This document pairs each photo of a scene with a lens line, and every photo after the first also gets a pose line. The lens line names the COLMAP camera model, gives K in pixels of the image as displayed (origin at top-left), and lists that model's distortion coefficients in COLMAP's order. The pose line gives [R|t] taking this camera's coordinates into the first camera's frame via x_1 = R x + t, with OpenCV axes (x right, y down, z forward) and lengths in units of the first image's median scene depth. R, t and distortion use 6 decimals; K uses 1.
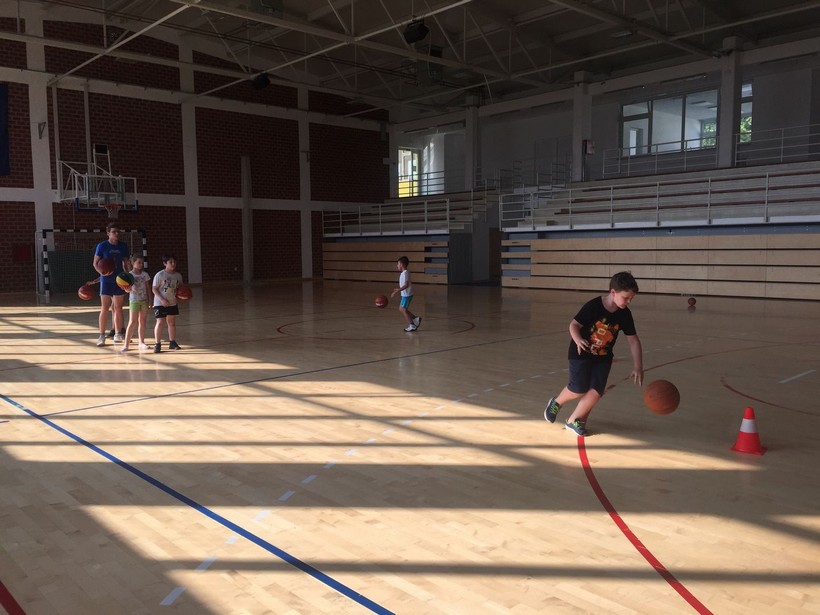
lens RADIAL K [[700.9, 0, 406.0], [0, 700.9, 310.8], [0, 0, 1]] dist [0.089145, -0.124319]
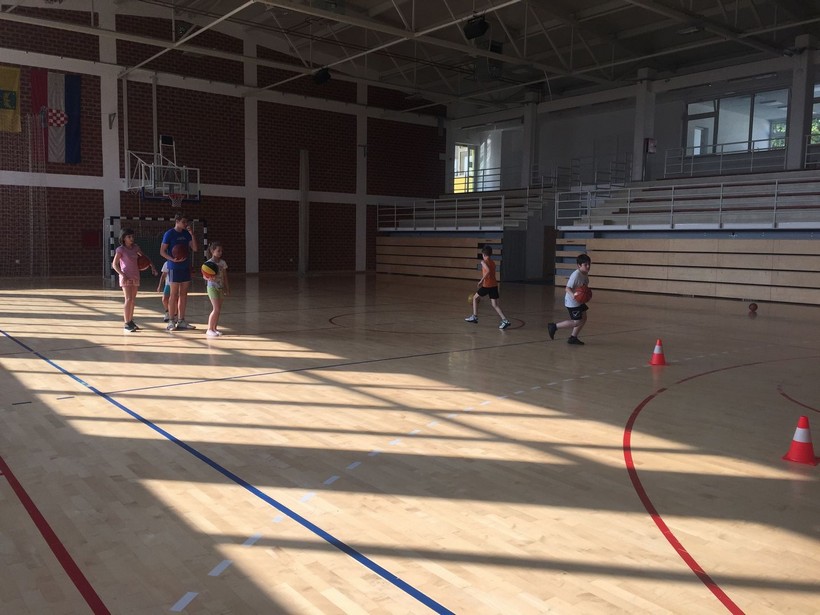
lens RADIAL K [[700.9, 0, 406.6], [0, 700.9, 308.9], [0, 0, 1]] dist [0.089145, -0.124319]
pose [[0.996790, 0.034101, -0.072428, 0.001114], [-0.033822, 0.999415, 0.005080, 0.000423], [0.072559, -0.002614, 0.997361, -0.003084]]
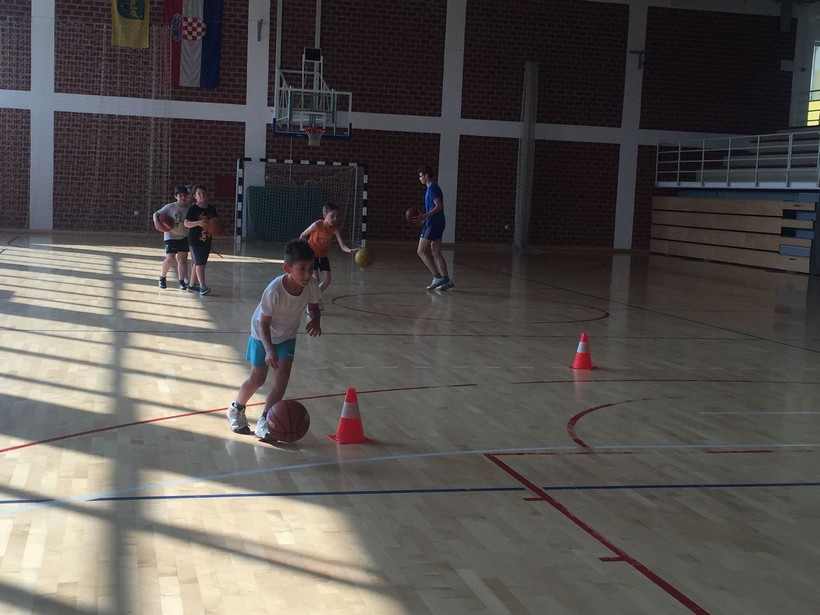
lens RADIAL K [[1158.6, 0, 404.0], [0, 1158.6, 302.8], [0, 0, 1]] dist [0.067174, 0.000000]
pose [[0.877873, 0.097415, -0.468882, 0.252508], [-0.099819, 0.994809, 0.019793, 0.000801], [0.468376, 0.029428, 0.883039, -0.036372]]
